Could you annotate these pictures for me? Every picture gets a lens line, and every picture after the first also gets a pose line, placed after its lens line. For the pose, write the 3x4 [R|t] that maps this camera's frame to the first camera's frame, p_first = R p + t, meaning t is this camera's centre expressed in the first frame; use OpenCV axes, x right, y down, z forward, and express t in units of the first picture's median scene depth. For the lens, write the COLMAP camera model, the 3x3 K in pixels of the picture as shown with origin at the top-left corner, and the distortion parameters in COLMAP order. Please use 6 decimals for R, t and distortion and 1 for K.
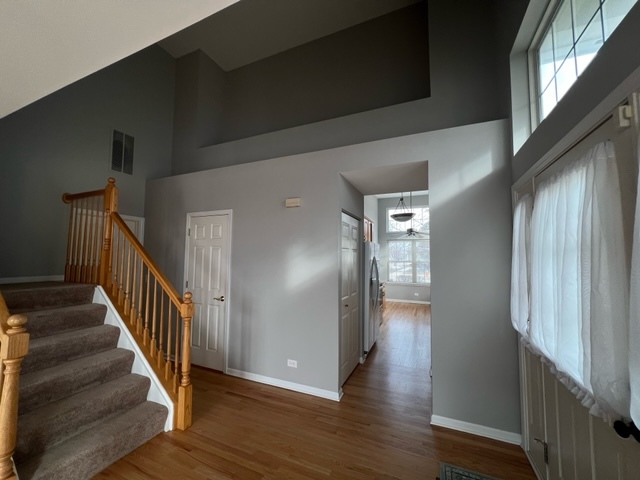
lens RADIAL K [[256.9, 0, 322.6], [0, 256.9, 240.6], [0, 0, 1]] dist [0.000829, 0.000657]
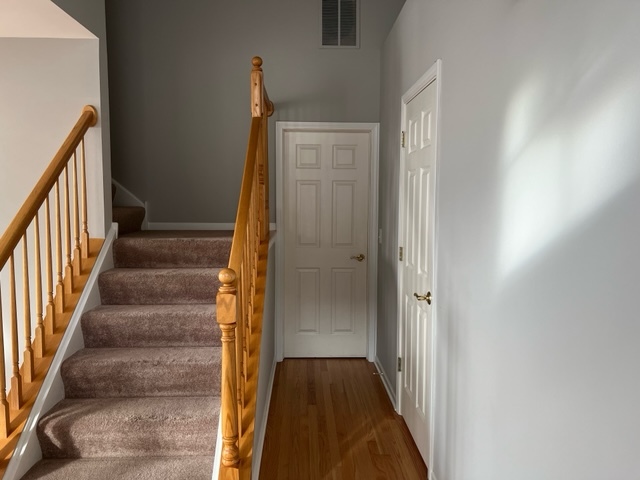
lens RADIAL K [[479.2, 0, 319.6], [0, 479.2, 235.9], [0, 0, 1]] dist [0.034102, -0.031955]
pose [[0.420076, 0.064012, -0.905229, 0.240217], [0.060957, 0.993266, 0.098525, 0.055583], [0.905439, -0.096568, 0.413345, 0.643030]]
